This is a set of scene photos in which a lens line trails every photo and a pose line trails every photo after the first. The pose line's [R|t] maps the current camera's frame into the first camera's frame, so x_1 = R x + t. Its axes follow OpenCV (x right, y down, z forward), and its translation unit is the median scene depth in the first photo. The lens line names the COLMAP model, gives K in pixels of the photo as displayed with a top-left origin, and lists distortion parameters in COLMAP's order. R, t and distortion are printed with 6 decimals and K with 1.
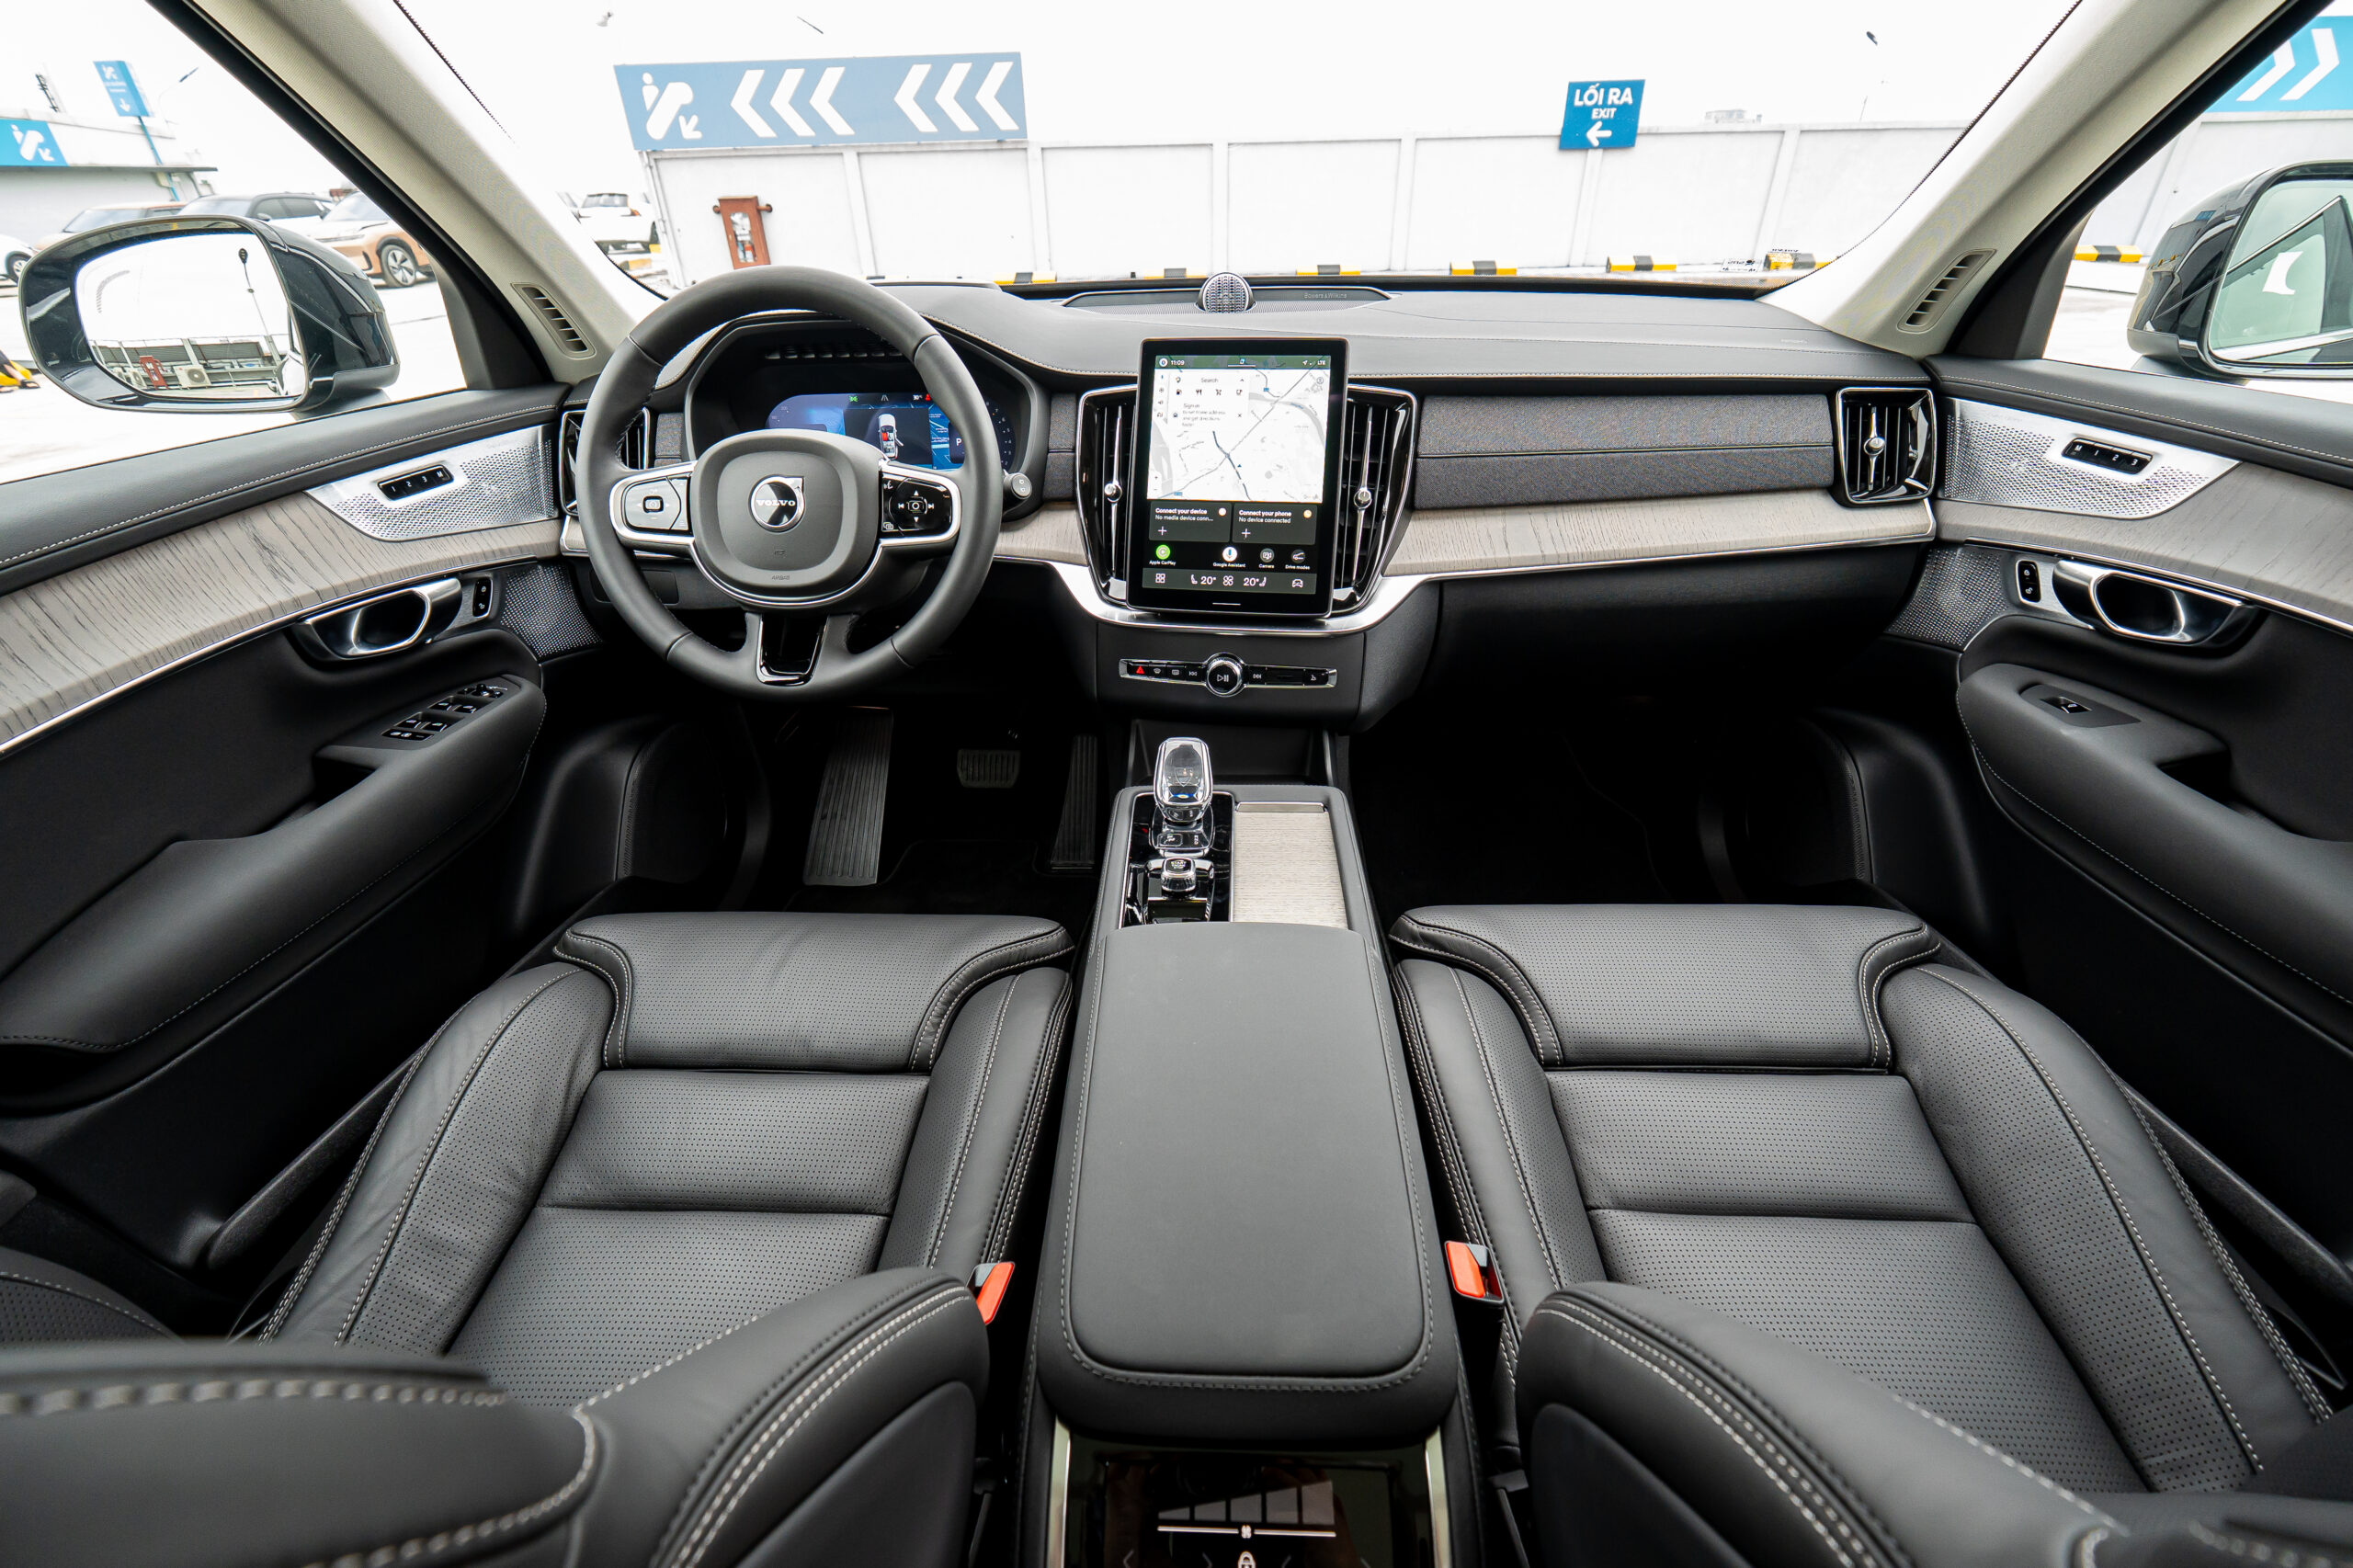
lens RADIAL K [[946.9, 0, 1181.2], [0, 946.9, 766.7], [0, 0, 1]] dist [0.000032, 0.000301]
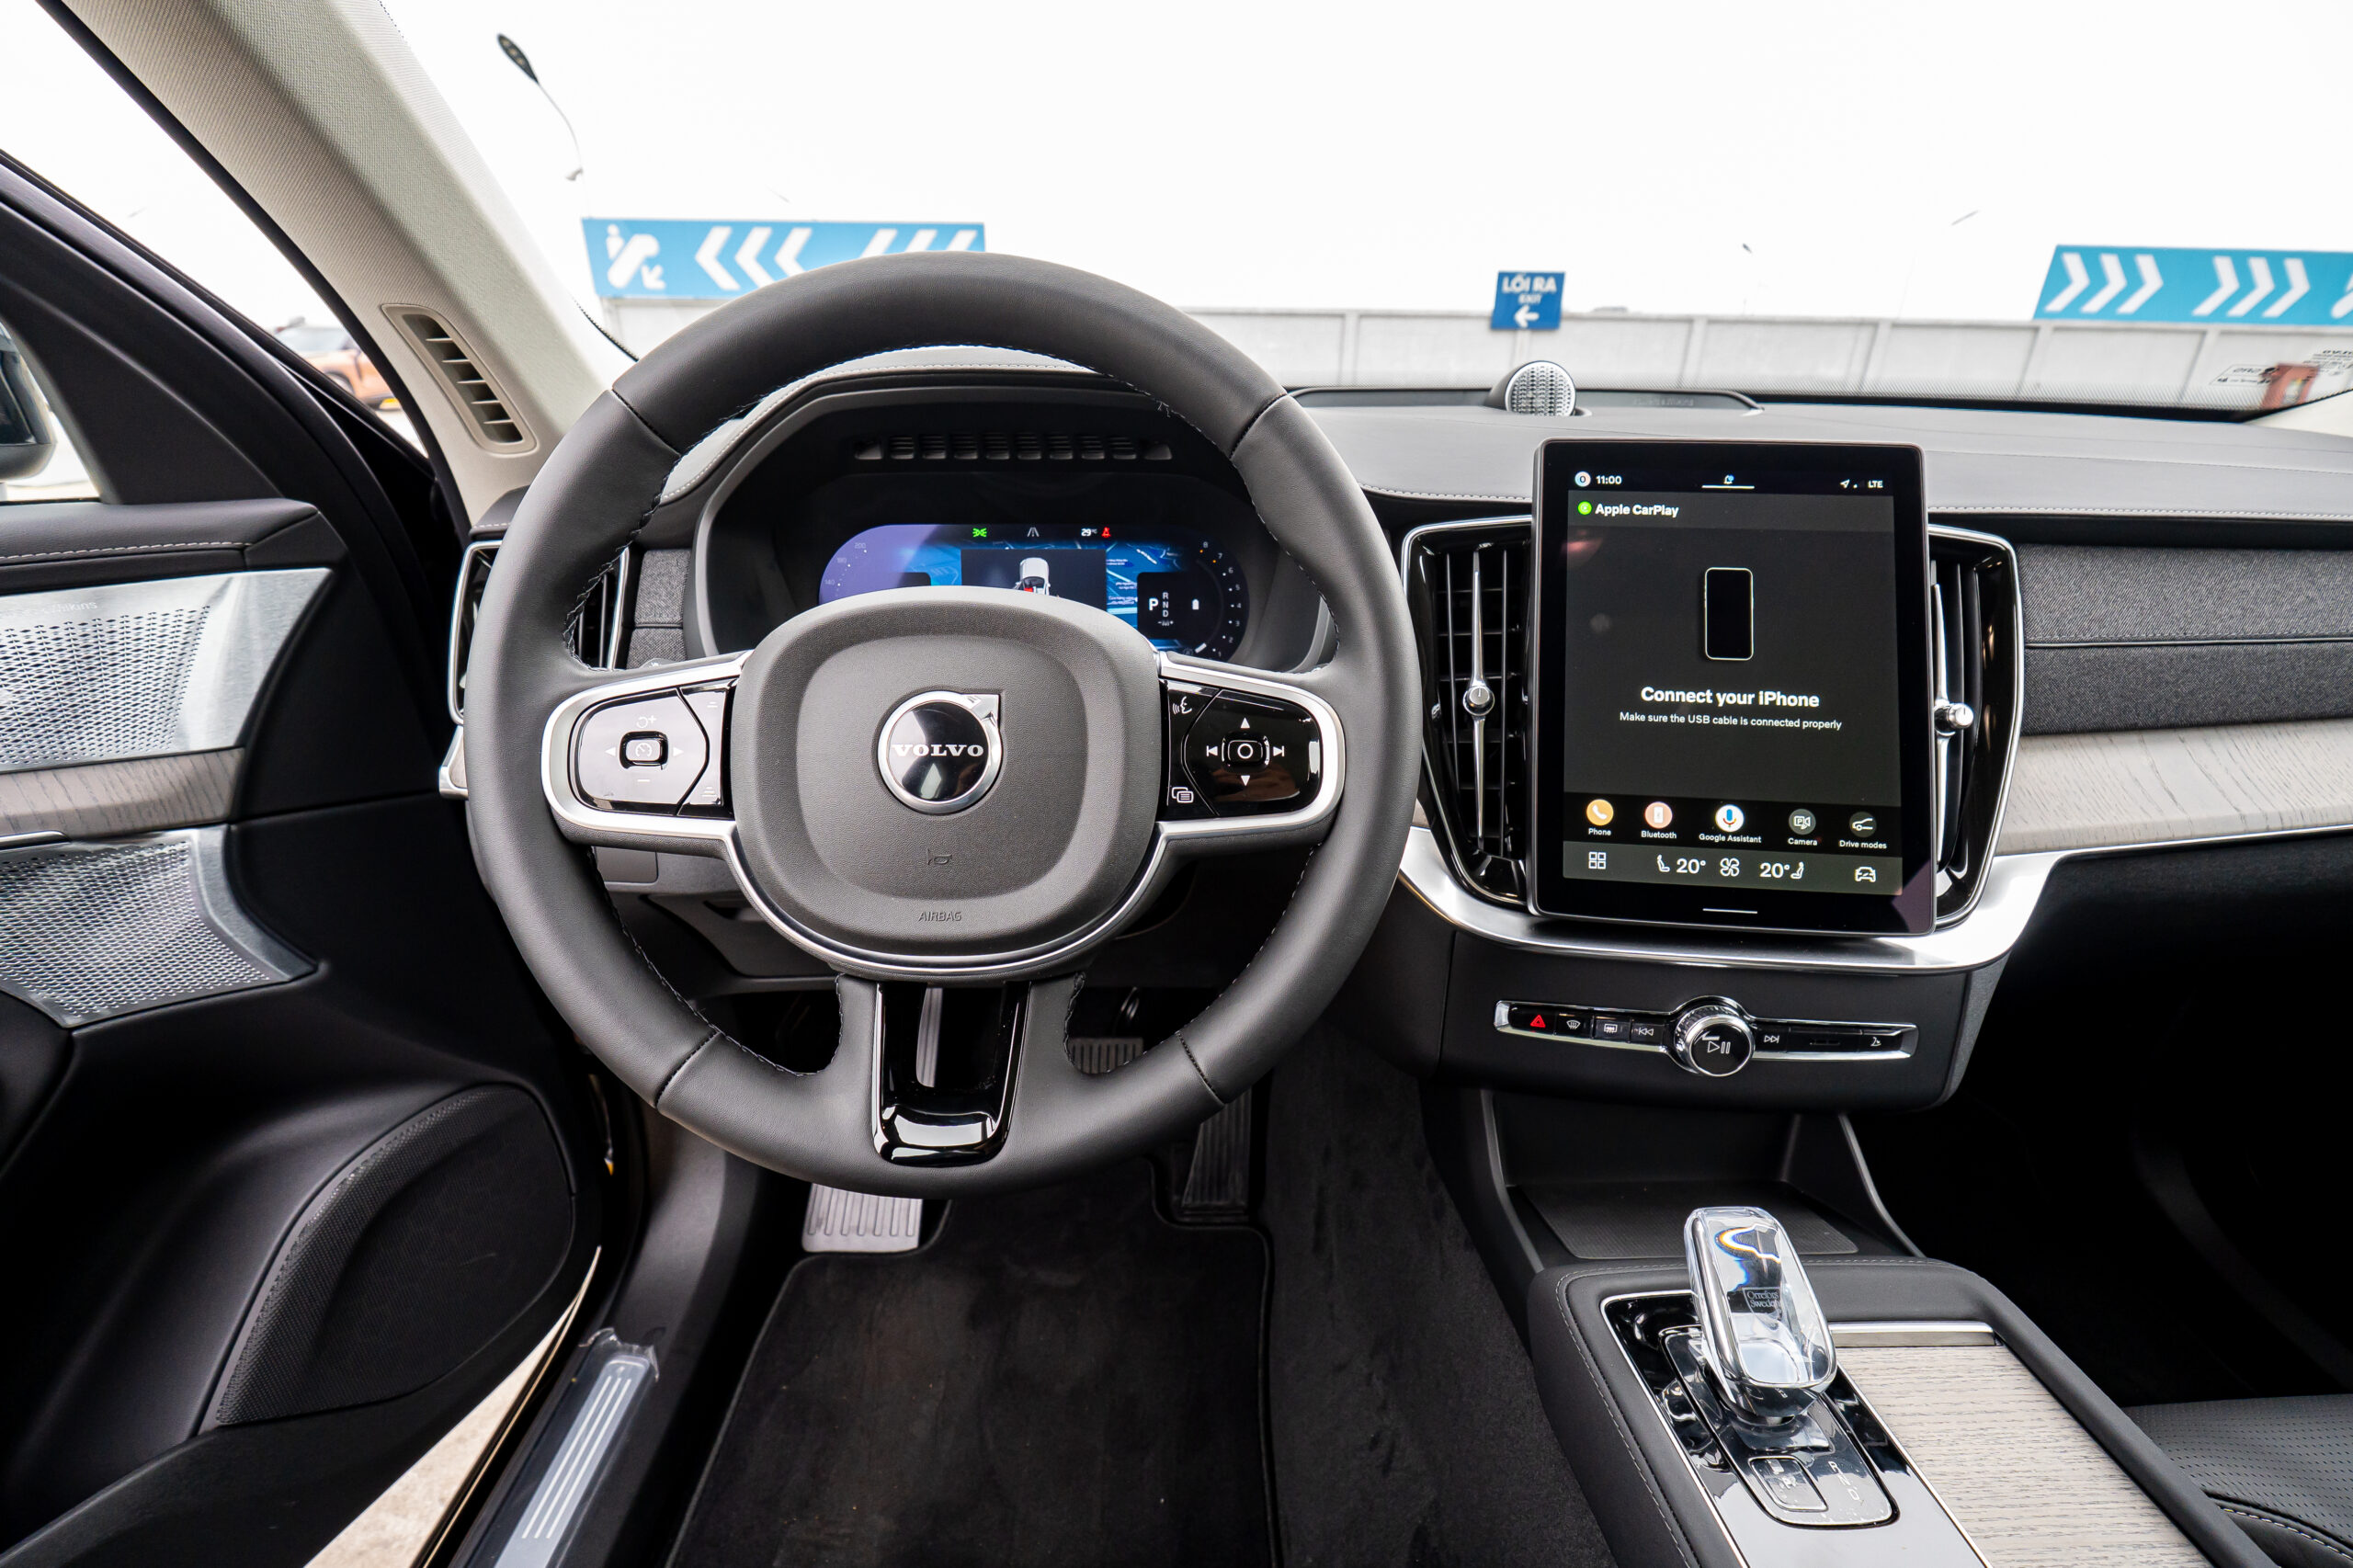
lens RADIAL K [[946.9, 0, 1181.2], [0, 946.9, 766.7], [0, 0, 1]] dist [0.000032, 0.000301]
pose [[0.997696, 0.002376, 0.067797, -0.294862], [0.007203, 0.990025, -0.140708, -0.178223], [-0.067455, 0.140872, 0.987727, 0.478991]]
